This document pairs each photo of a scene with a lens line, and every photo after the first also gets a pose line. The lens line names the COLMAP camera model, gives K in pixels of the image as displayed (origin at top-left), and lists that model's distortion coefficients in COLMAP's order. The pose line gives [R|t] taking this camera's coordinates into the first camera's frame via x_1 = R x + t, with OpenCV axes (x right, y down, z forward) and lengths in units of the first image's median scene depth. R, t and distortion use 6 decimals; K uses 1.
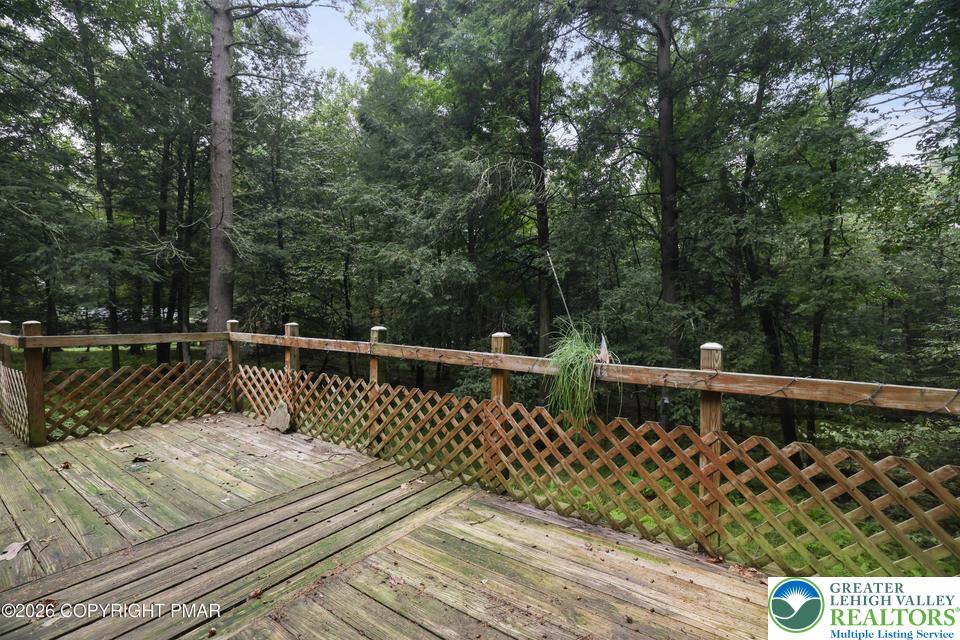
lens RADIAL K [[409.9, 0, 476.1], [0, 409.9, 320.1], [0, 0, 1]] dist [-0.037035, 0.011133]
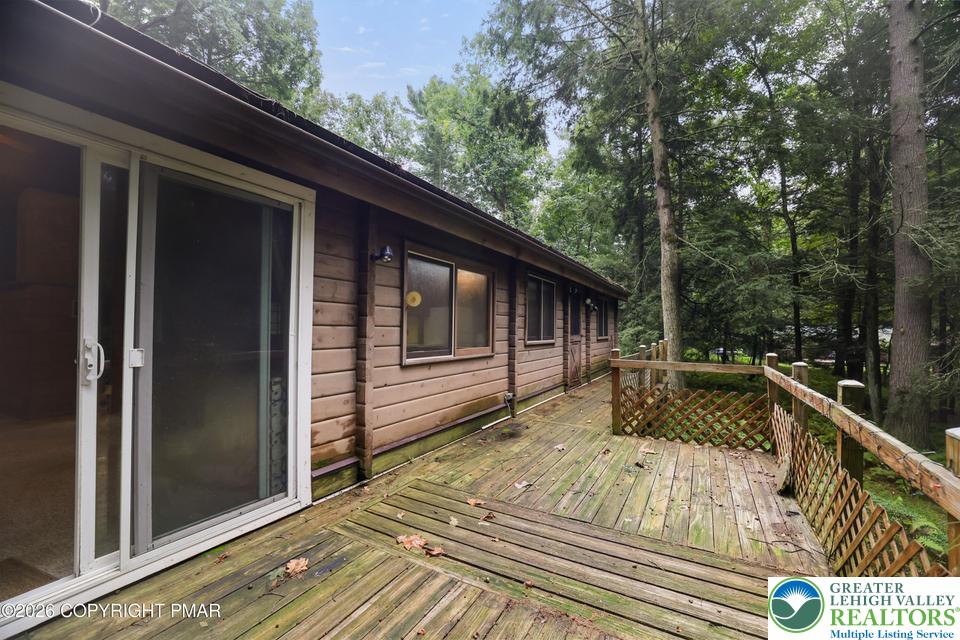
lens RADIAL K [[409.9, 0, 476.0], [0, 409.9, 320.9], [0, 0, 1]] dist [-0.037035, 0.011133]
pose [[0.096911, -0.025898, -0.994956, 0.400362], [-0.018346, 0.999445, -0.027802, -0.057283], [0.995124, 0.020948, 0.096382, 0.389294]]
